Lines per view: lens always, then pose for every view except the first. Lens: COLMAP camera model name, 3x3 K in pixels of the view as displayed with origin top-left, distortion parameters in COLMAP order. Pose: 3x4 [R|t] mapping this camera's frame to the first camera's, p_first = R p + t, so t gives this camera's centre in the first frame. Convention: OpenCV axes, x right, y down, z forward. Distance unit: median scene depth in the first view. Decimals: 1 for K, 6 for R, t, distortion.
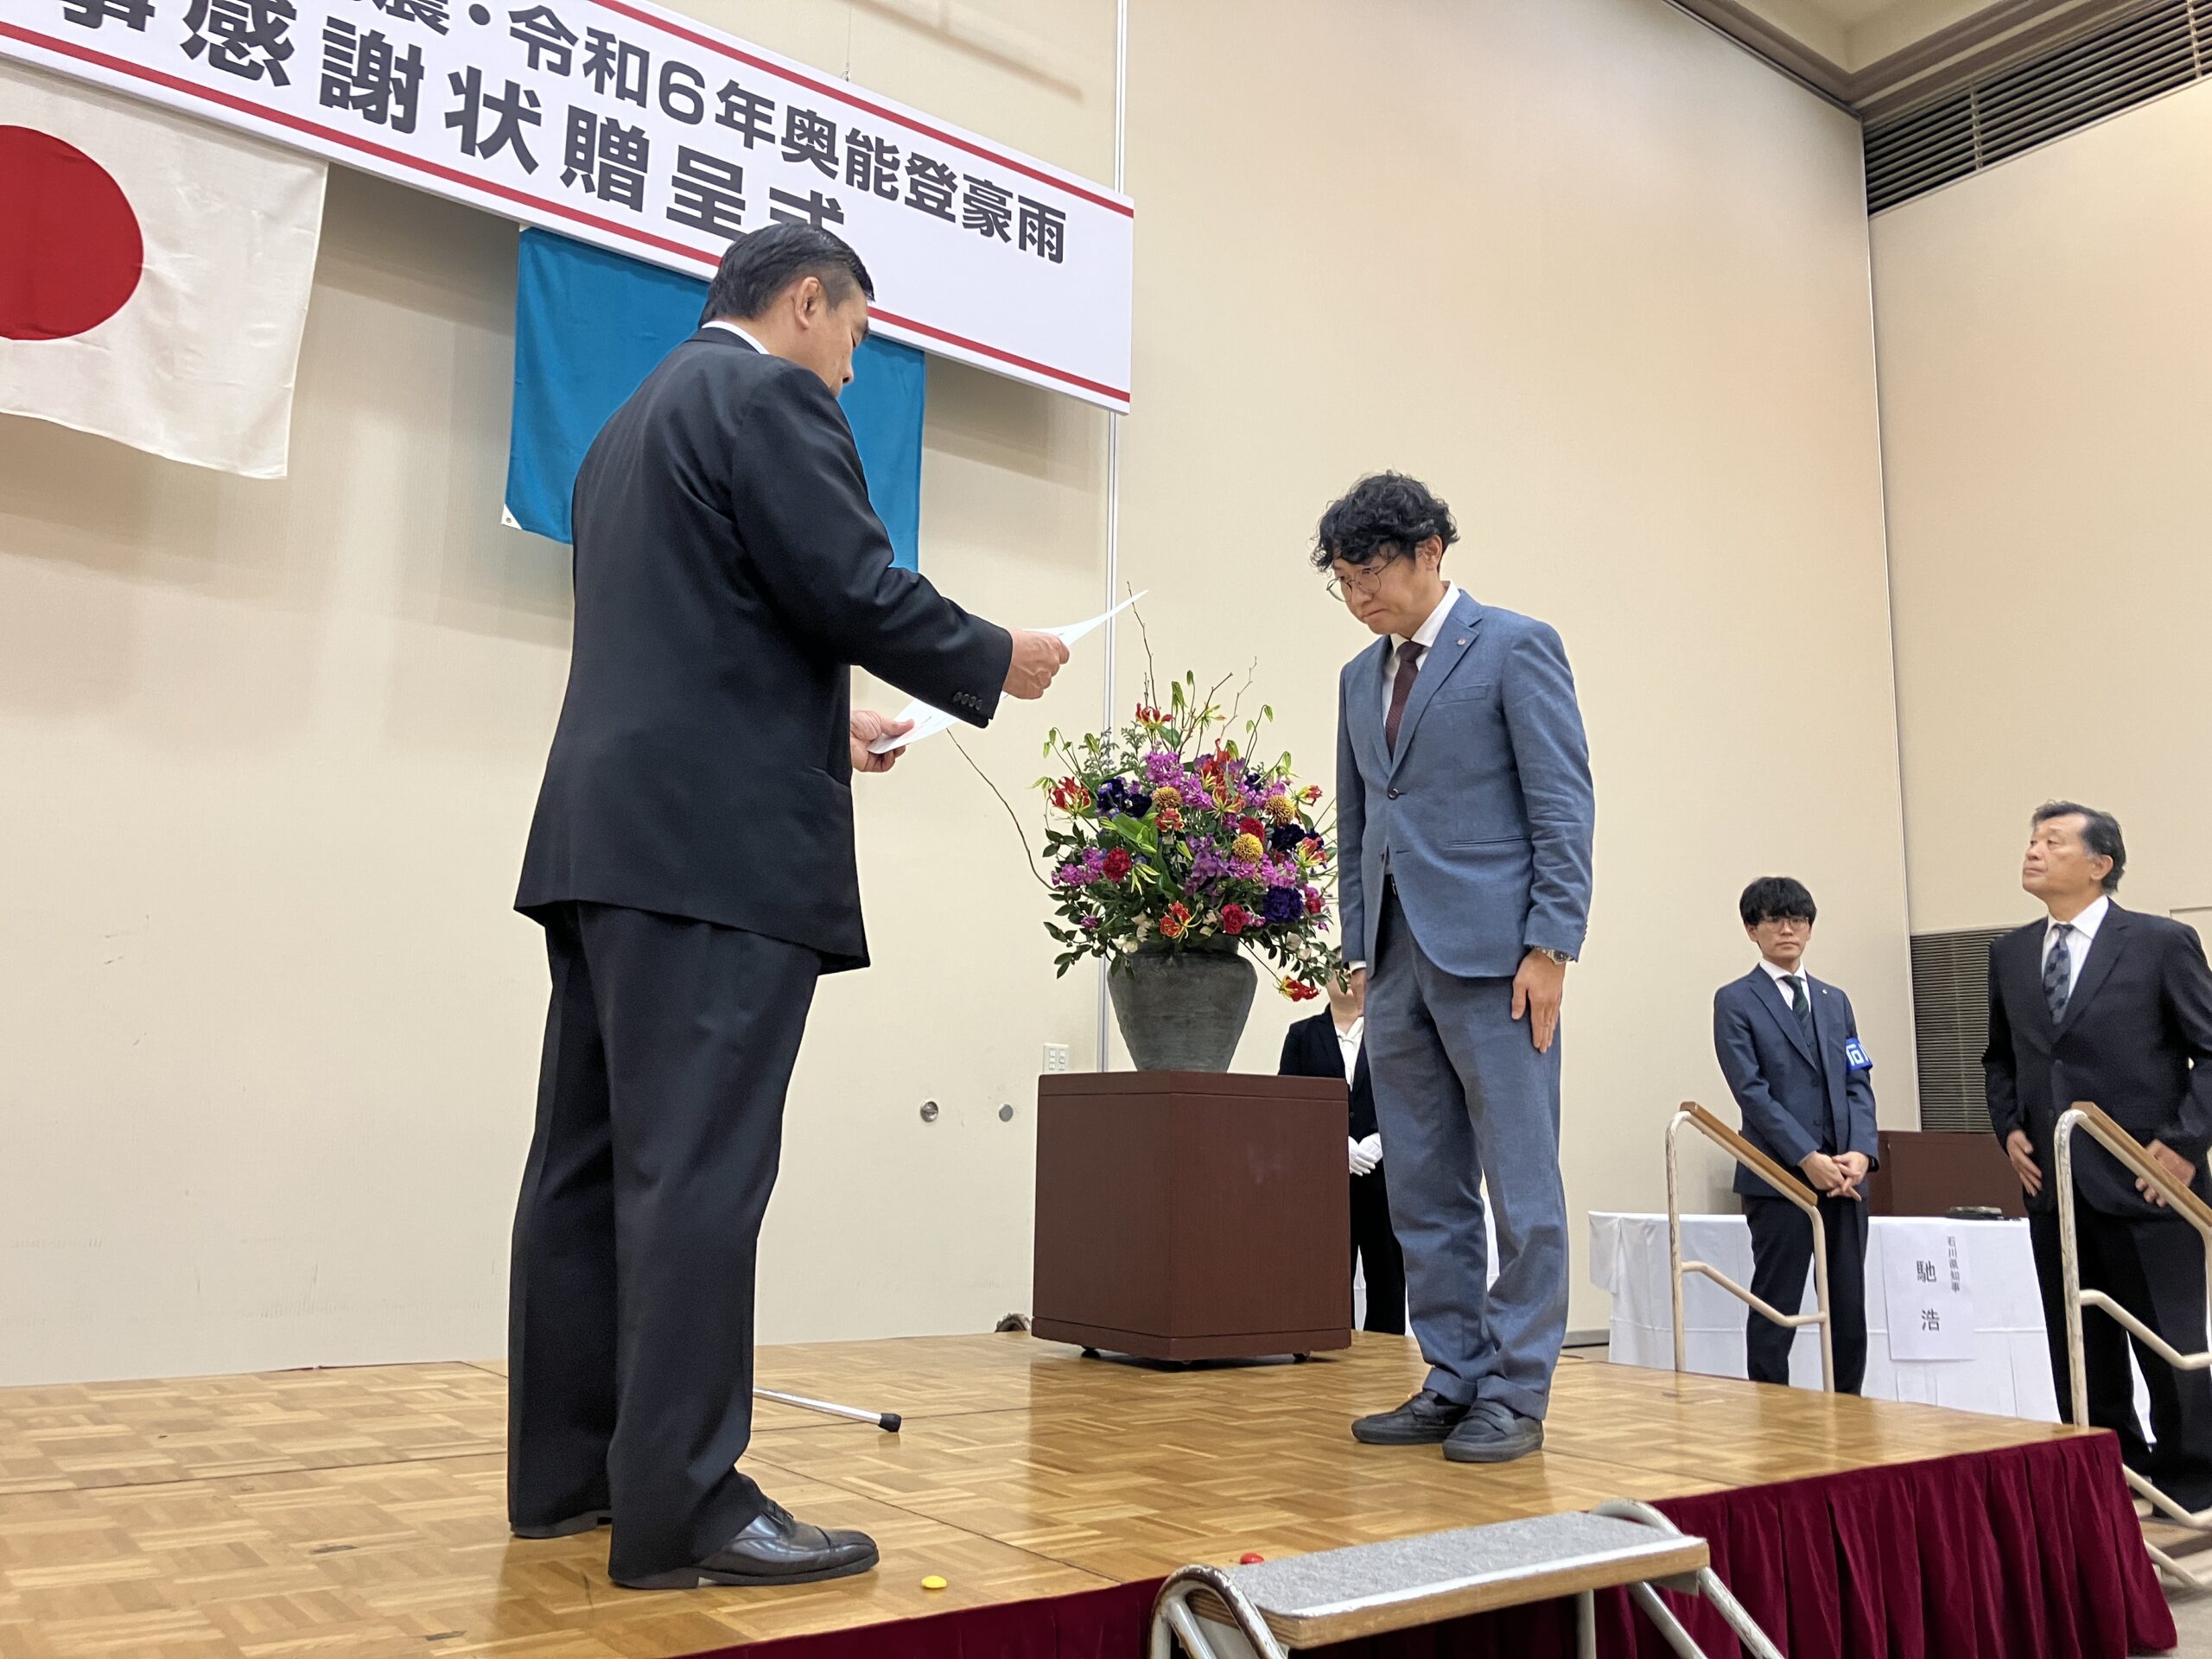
lens RADIAL K [[1771.5, 0, 1128.9], [0, 1771.5, 820.4], [0, 0, 1]] dist [-0.058520, 0.035931]
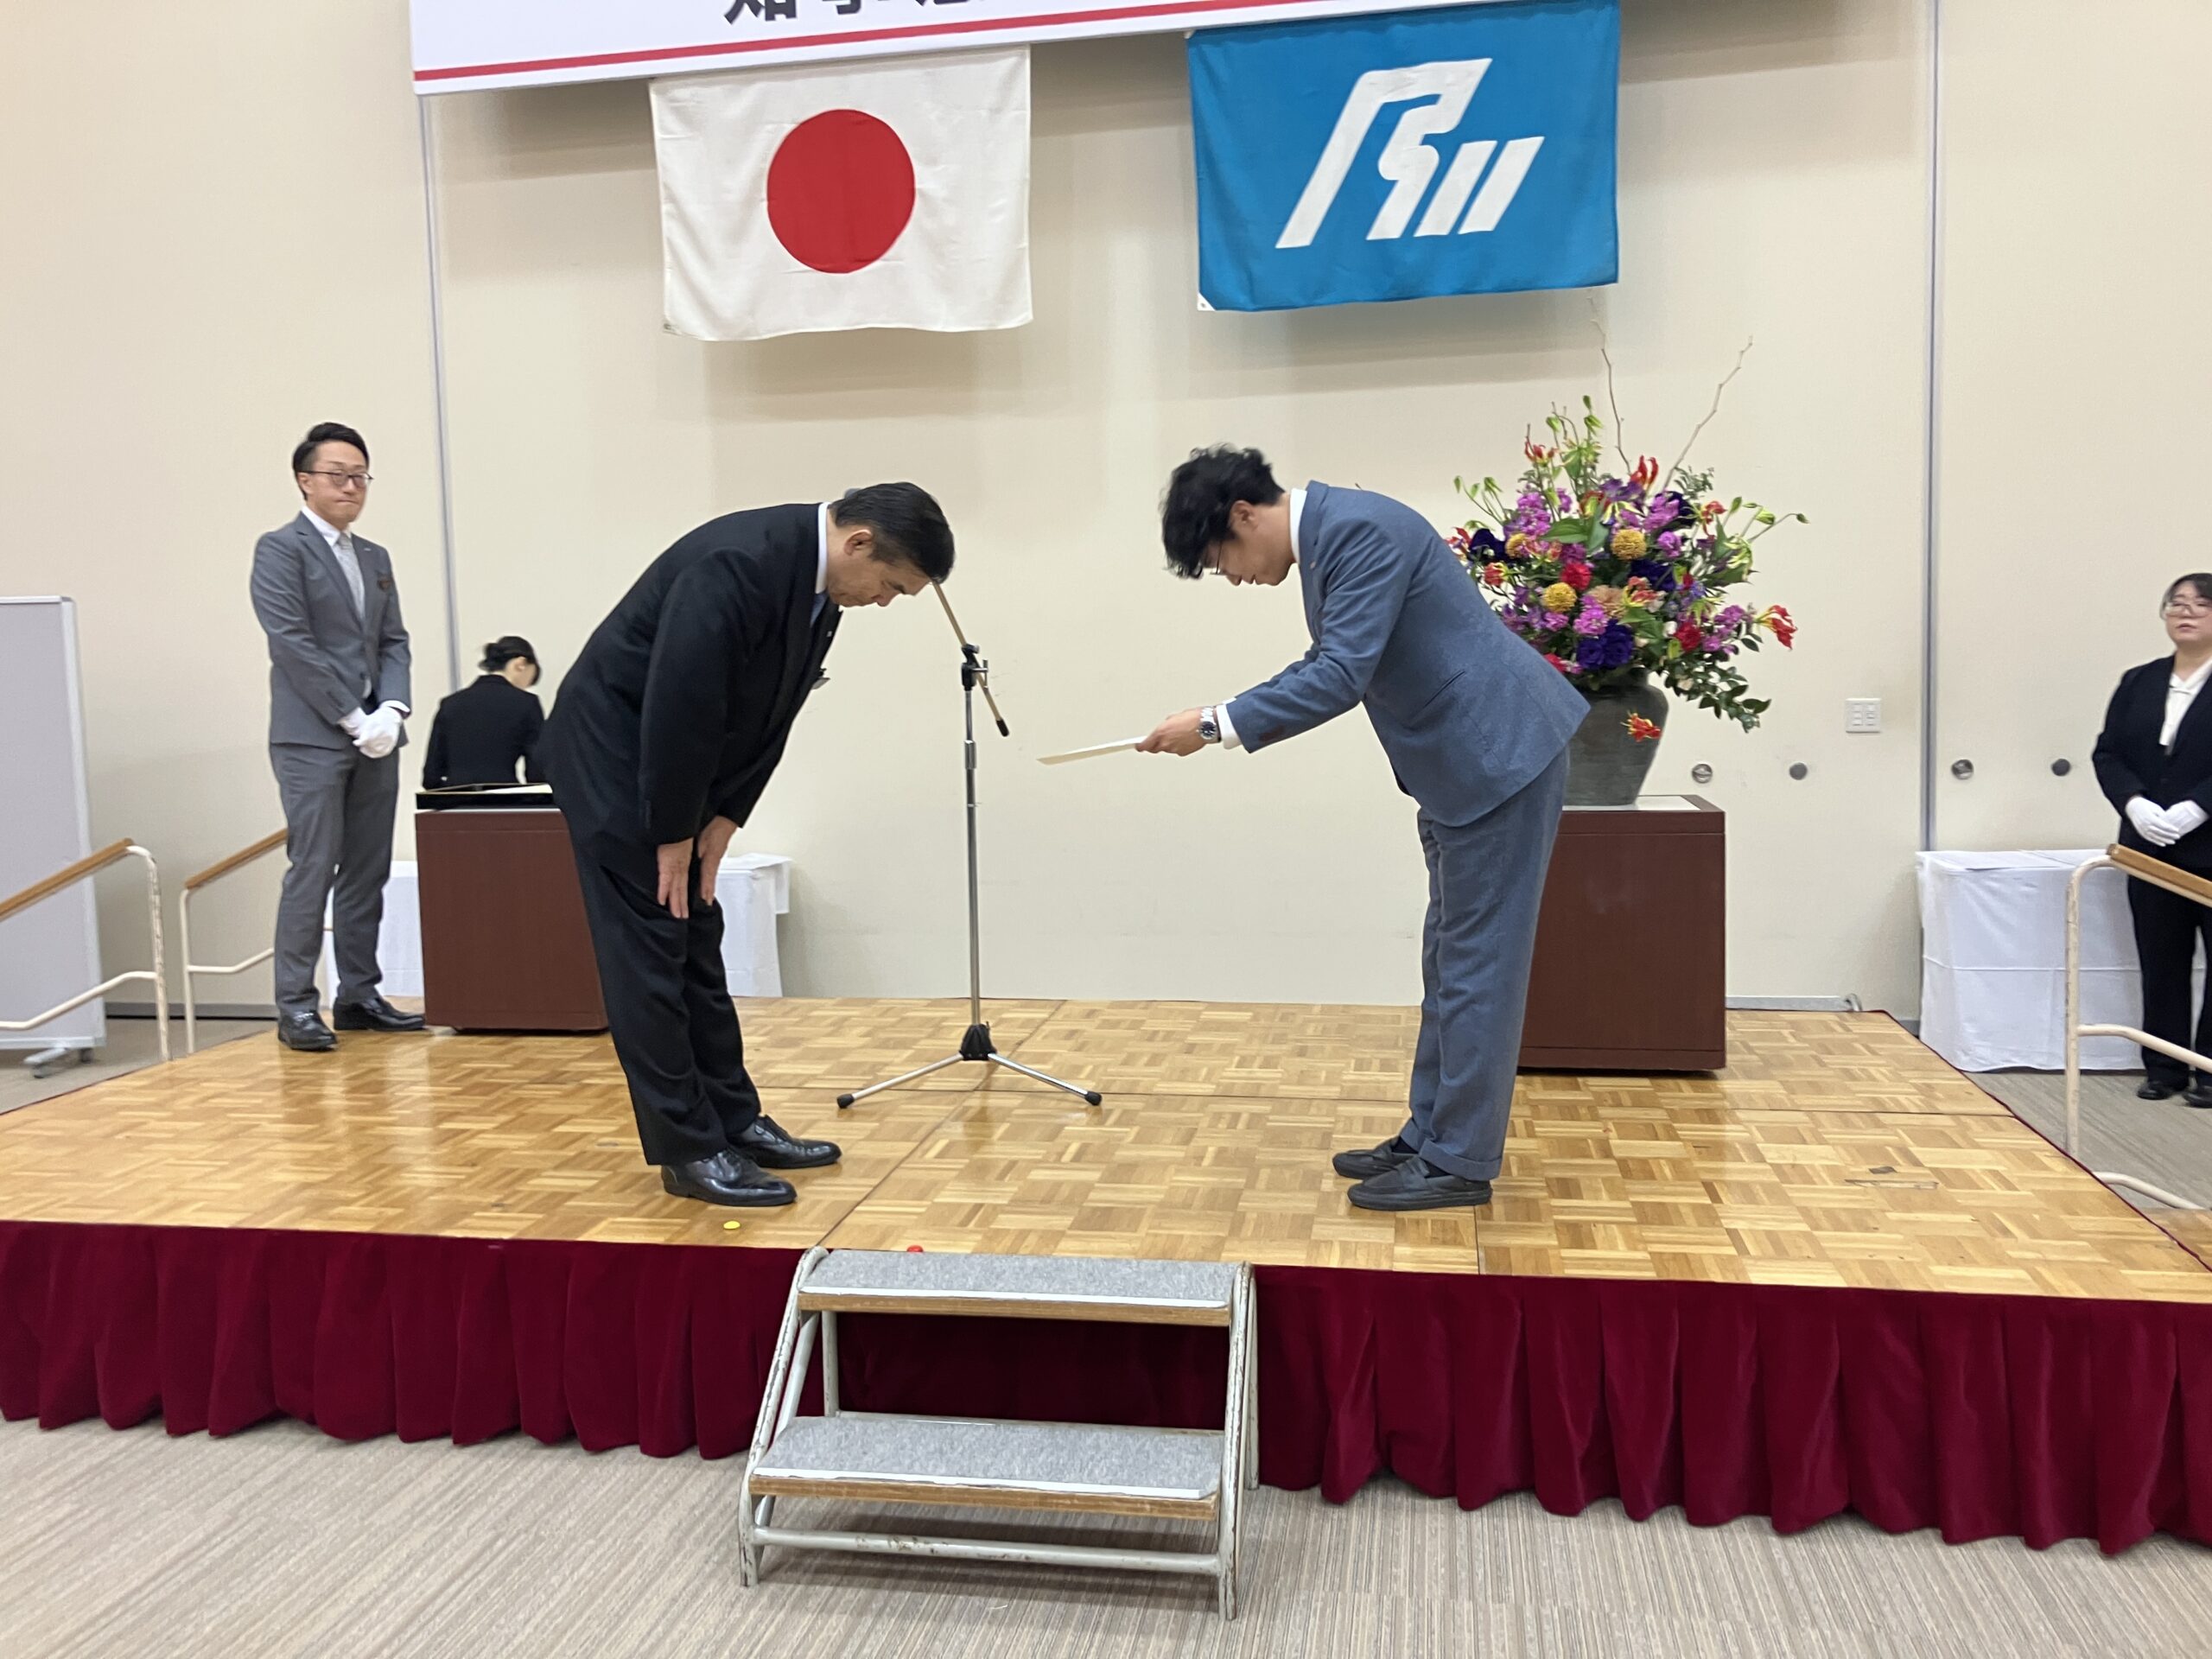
lens RADIAL K [[1771.5, 0, 1124.3], [0, 1771.5, 816.1], [0, 0, 1]] dist [-0.058520, 0.035931]
pose [[0.667234, 0.021544, -0.744536, 0.468302], [0.165343, 0.970359, 0.176254, -0.051986], [0.726264, -0.240707, 0.643895, 0.110627]]
